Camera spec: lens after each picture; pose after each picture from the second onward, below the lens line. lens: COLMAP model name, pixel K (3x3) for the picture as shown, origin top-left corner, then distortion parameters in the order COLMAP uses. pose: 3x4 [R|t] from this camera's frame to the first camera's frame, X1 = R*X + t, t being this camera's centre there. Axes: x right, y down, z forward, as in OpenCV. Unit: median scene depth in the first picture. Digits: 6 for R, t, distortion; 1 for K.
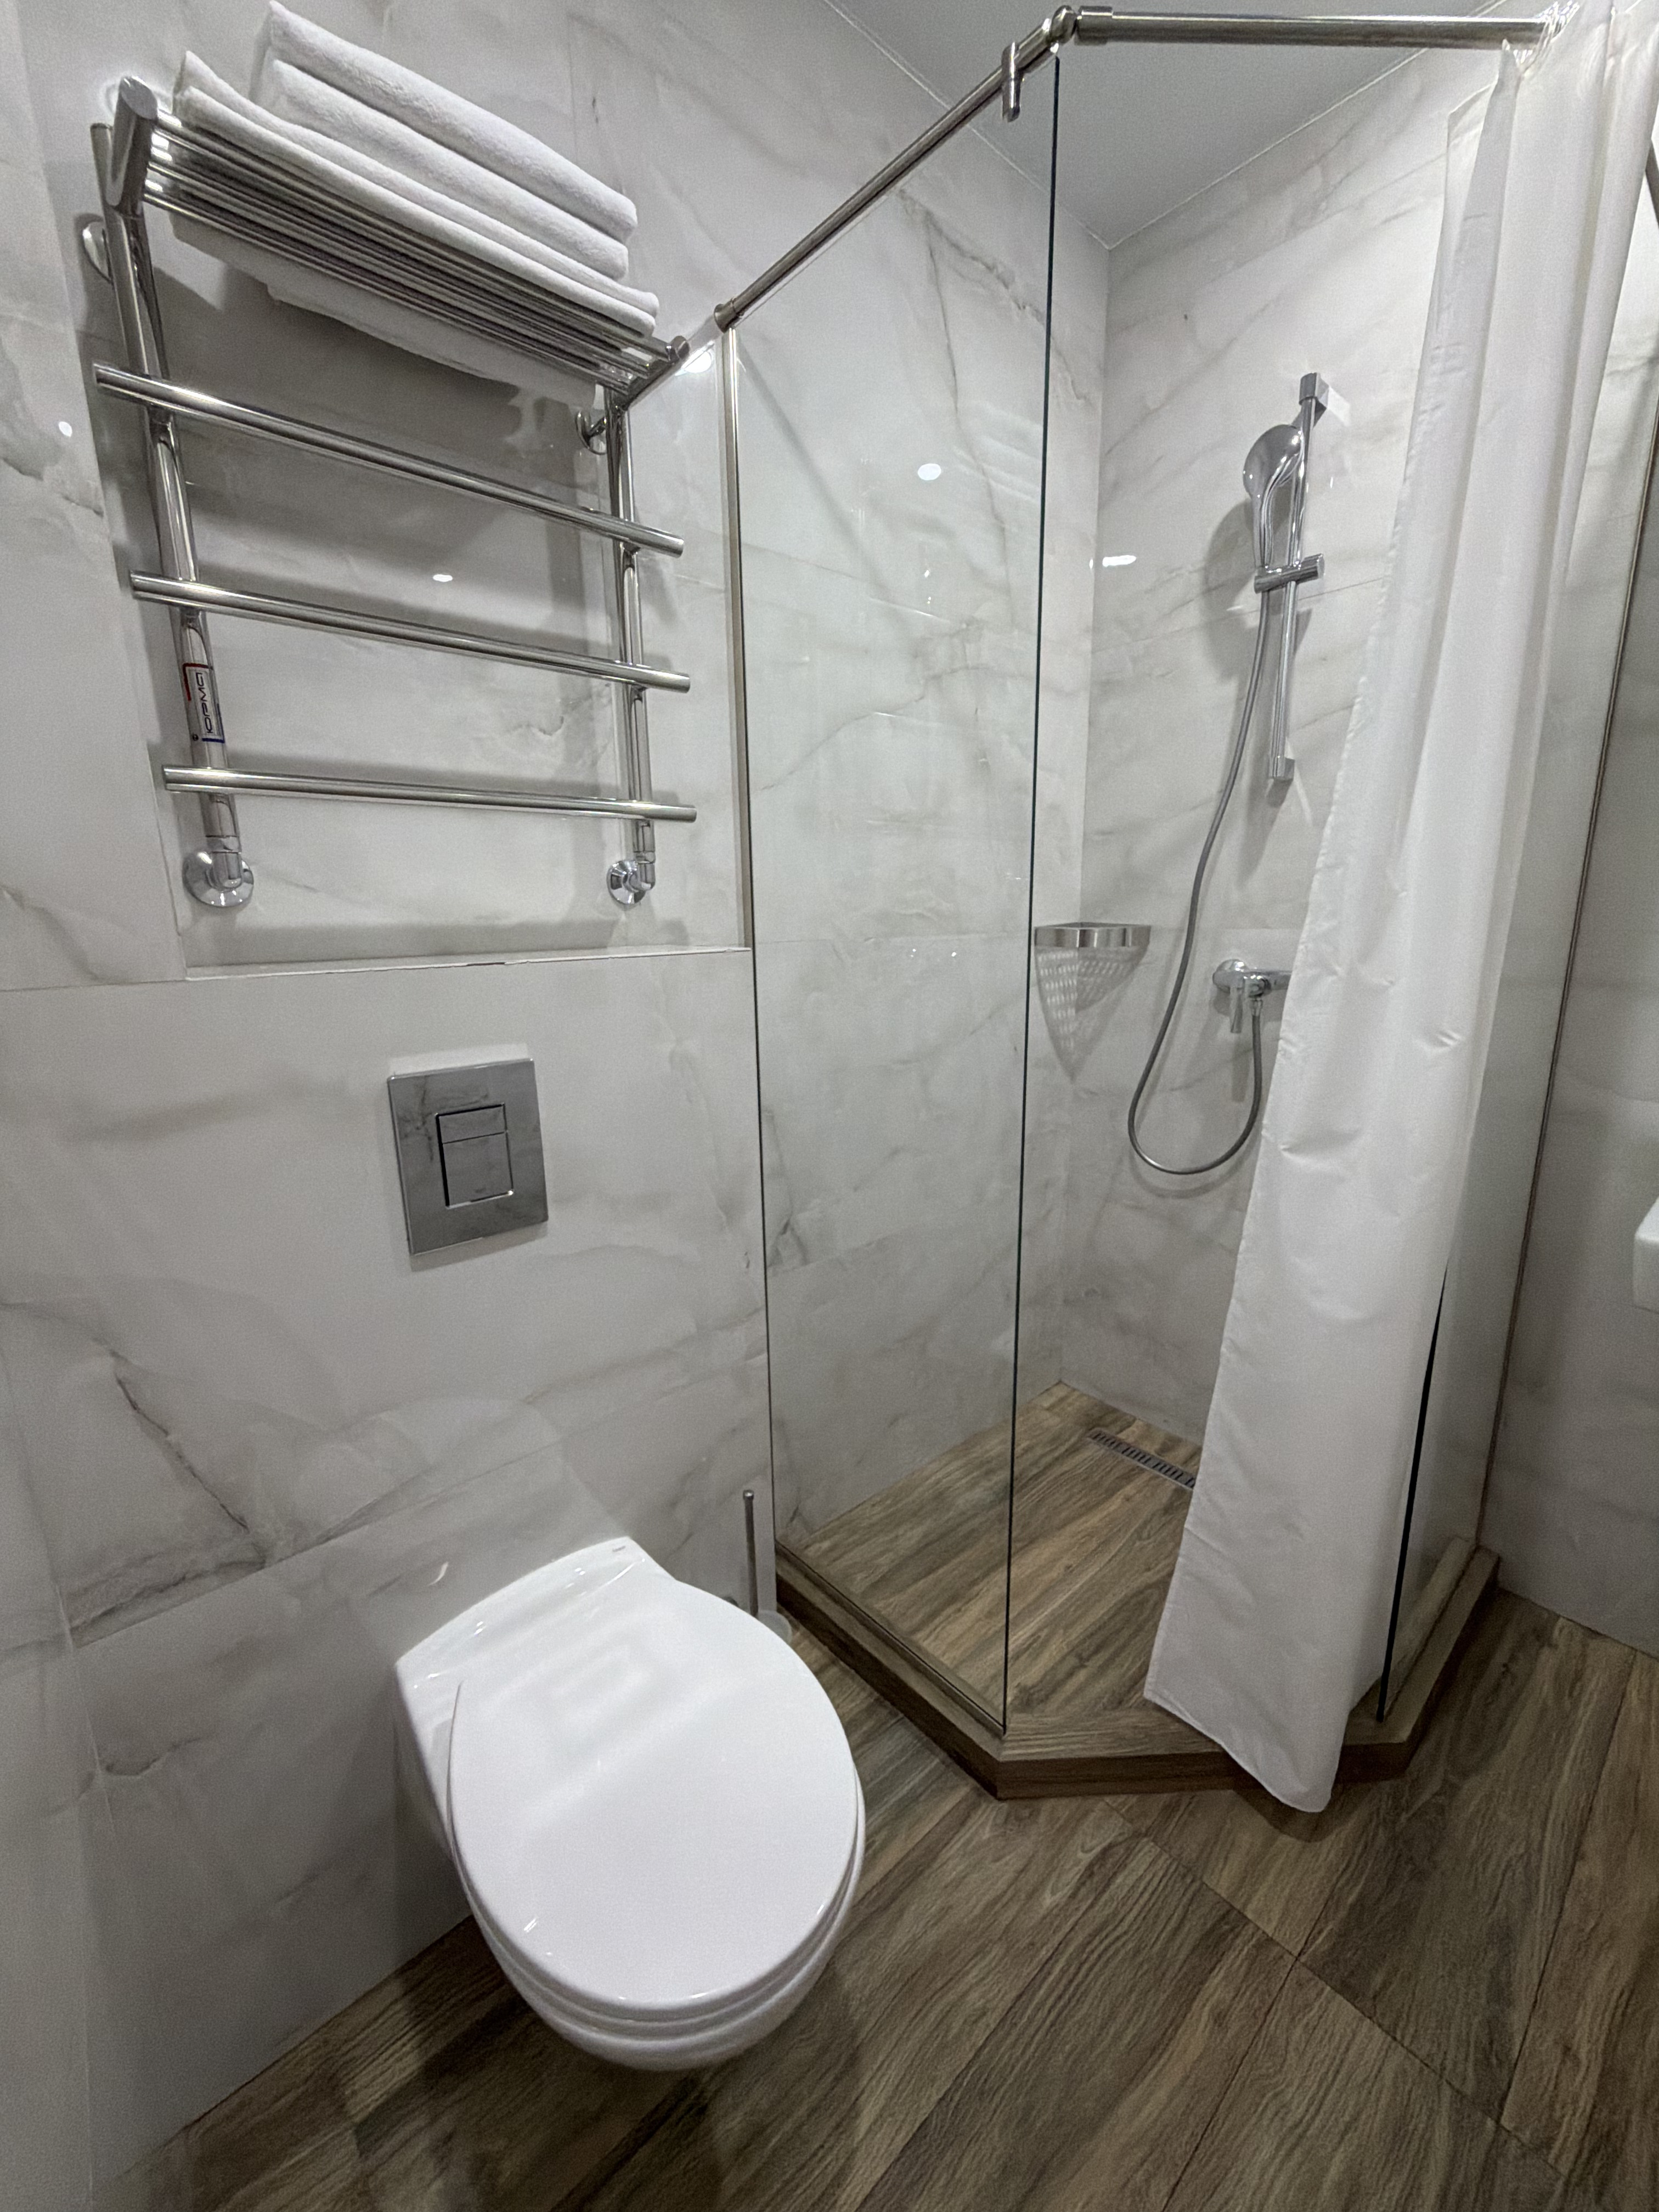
lens RADIAL K [[887.3, 0, 826.3], [0, 887.3, 1108.2], [0, 0, 1]] dist [-0.001199, 0.000353]
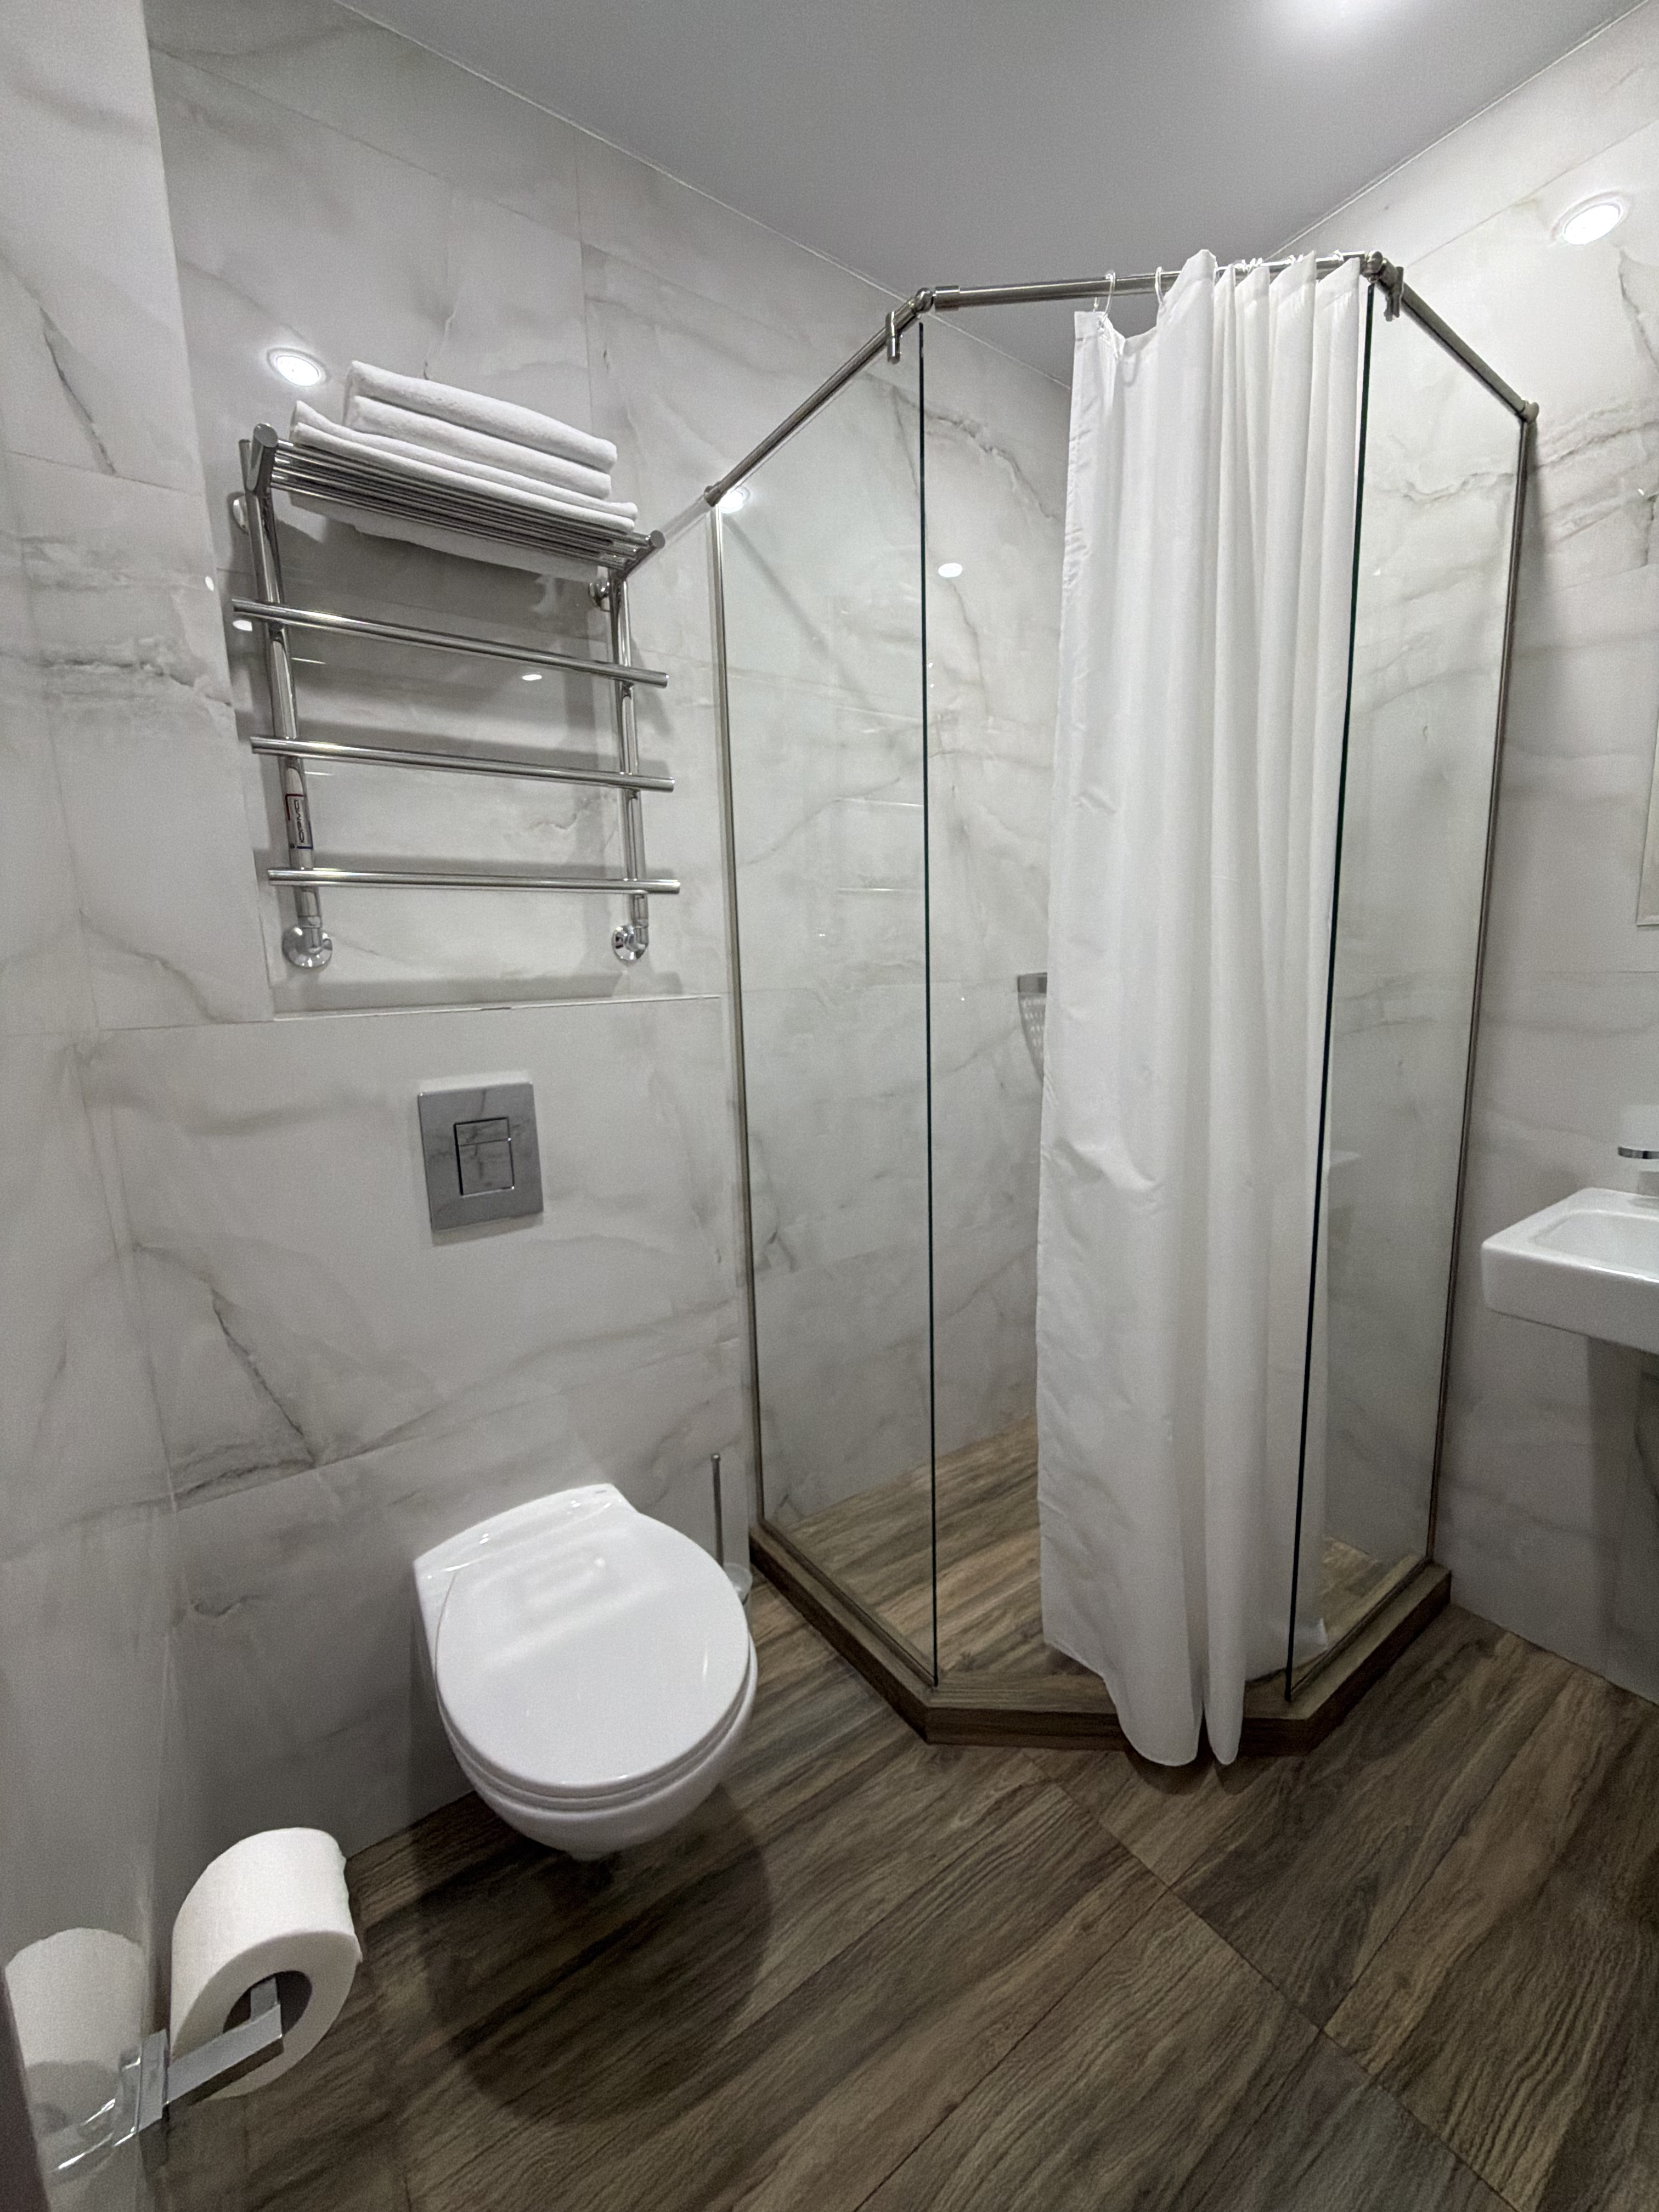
lens RADIAL K [[887.3, 0, 825.4], [0, 887.3, 1109.0], [0, 0, 1]] dist [-0.001199, 0.000353]
pose [[0.994059, 0.005709, -0.108695, 0.182069], [-0.011601, 0.998492, -0.053652, 0.037161], [0.108225, 0.054594, 0.992626, -0.175970]]
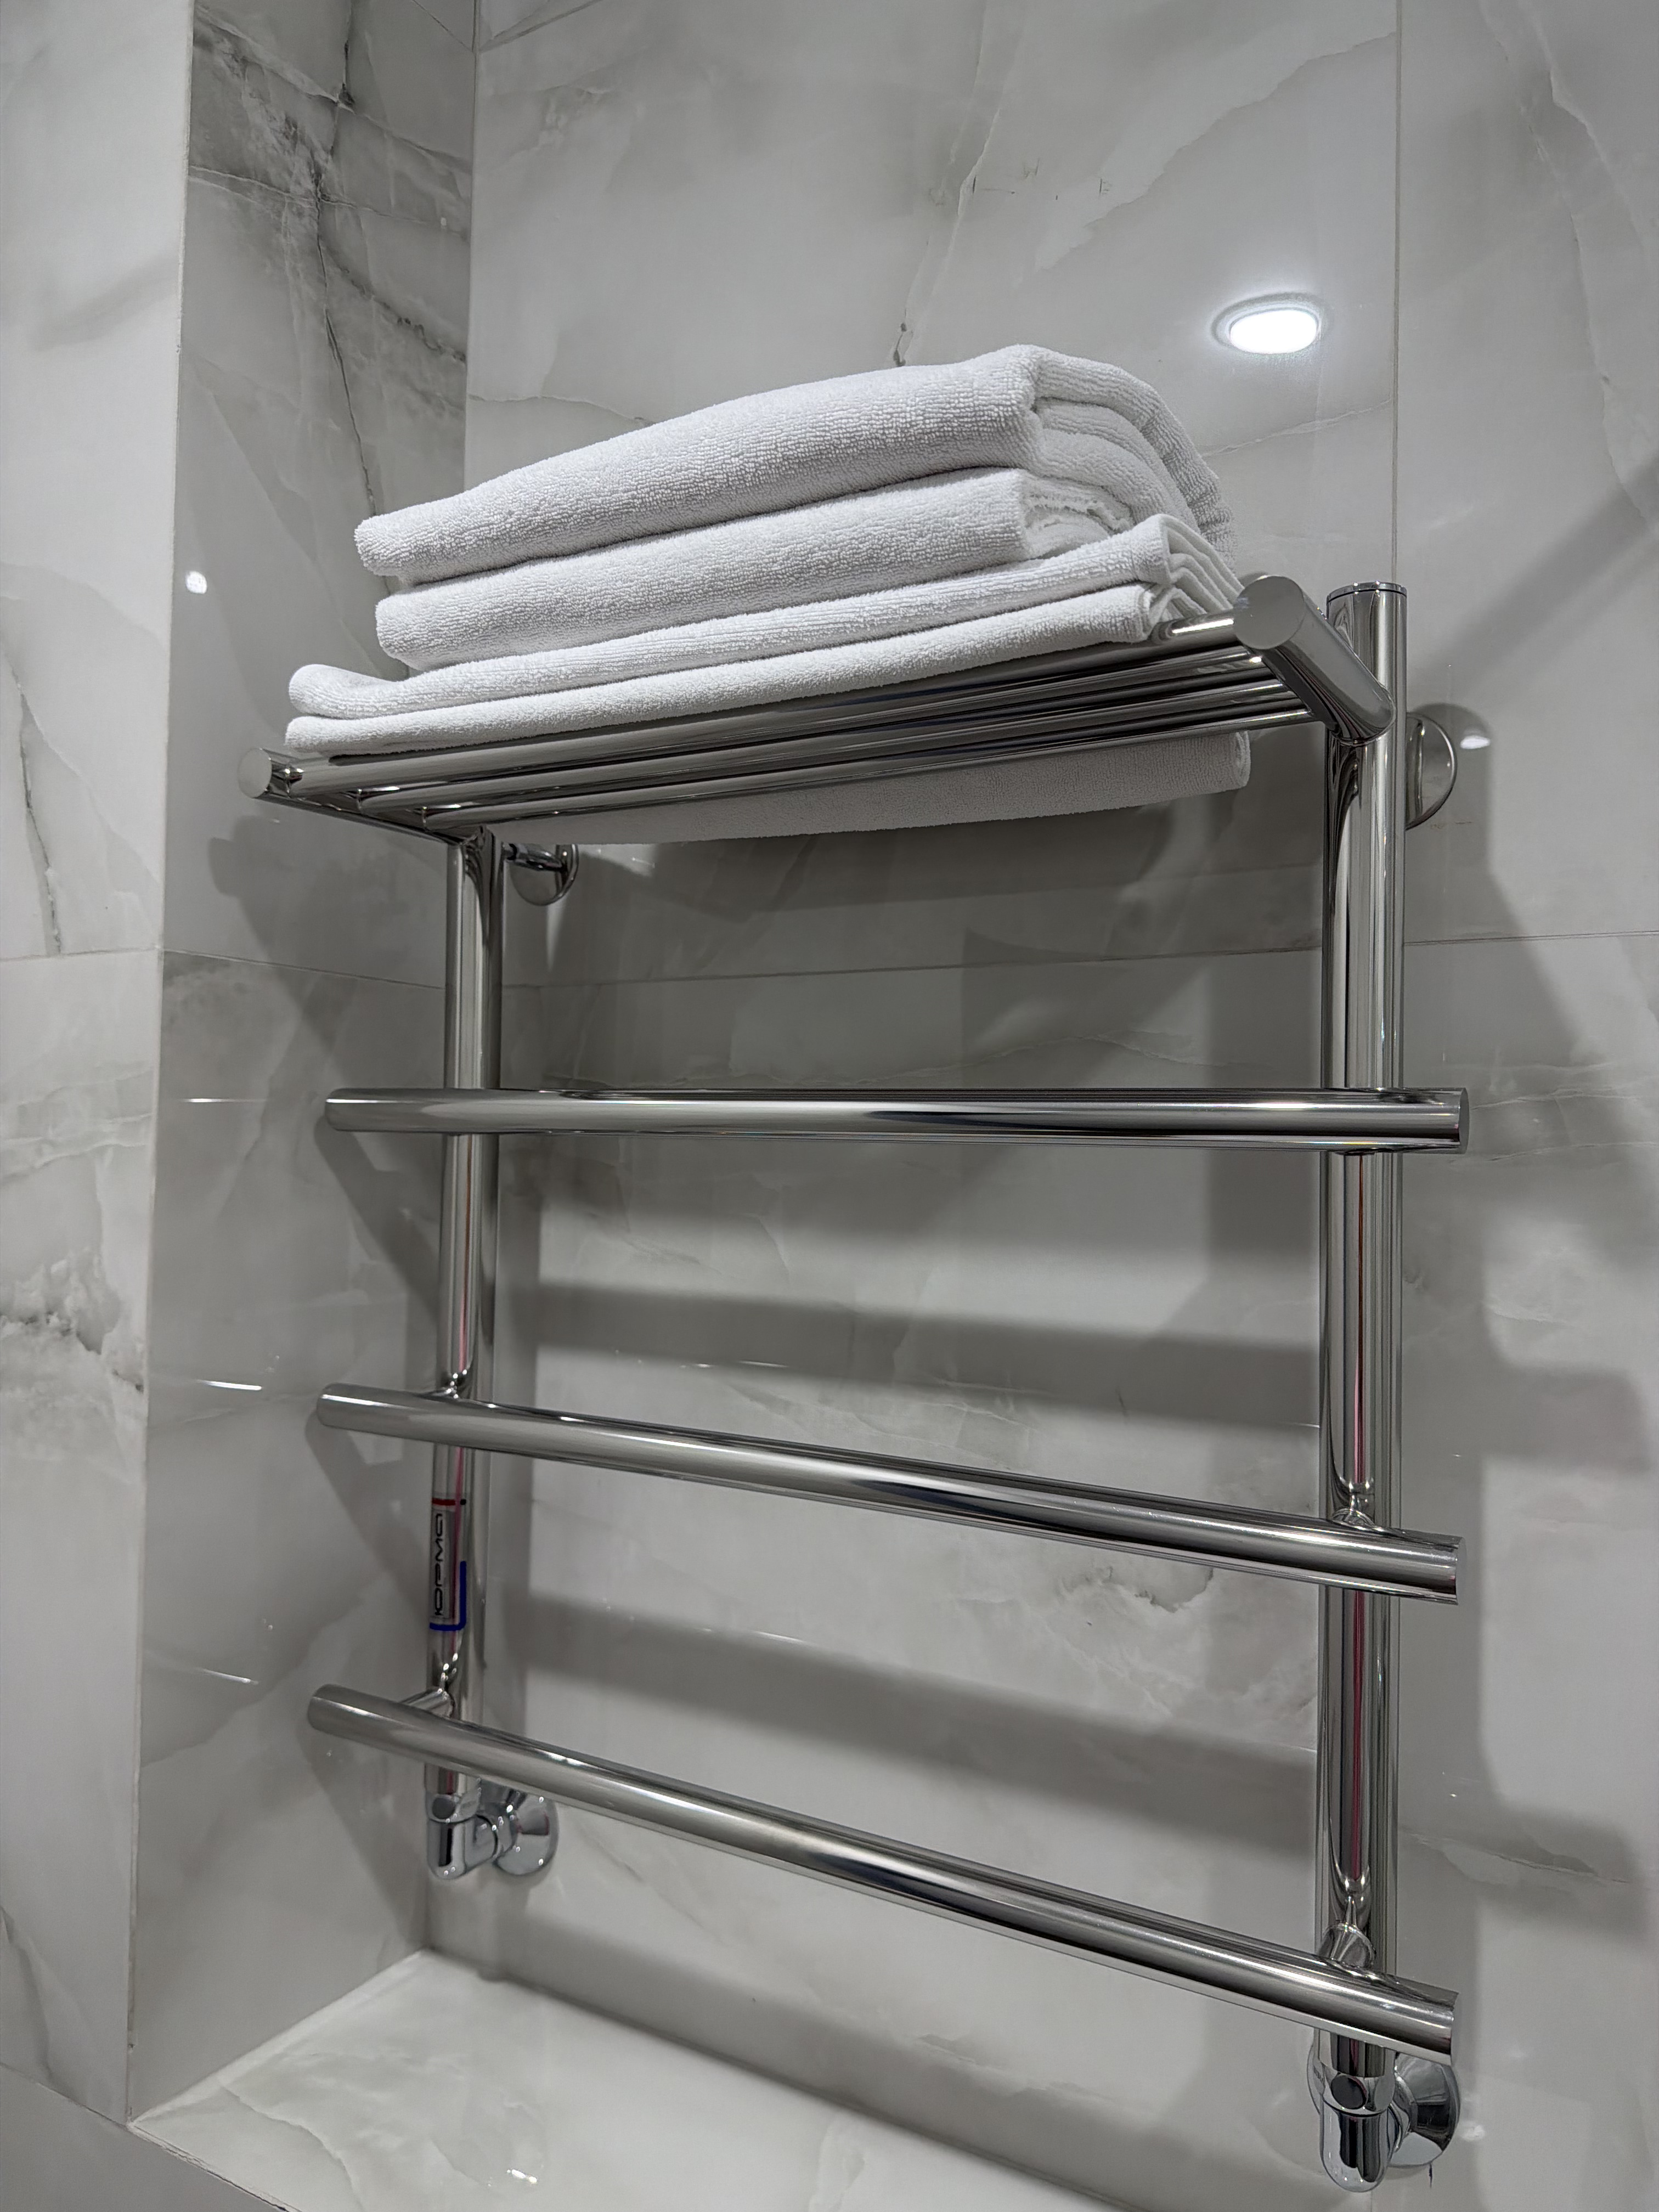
lens RADIAL K [[1558.0, 0, 835.9], [0, 1558.0, 1116.5], [0, 0, 1]] dist [0.052901, -0.070487]
pose [[0.305279, 0.003375, -0.952257, 0.224291], [-0.231865, 0.970161, -0.070894, -0.499659], [0.923603, 0.242437, 0.296953, 0.602453]]
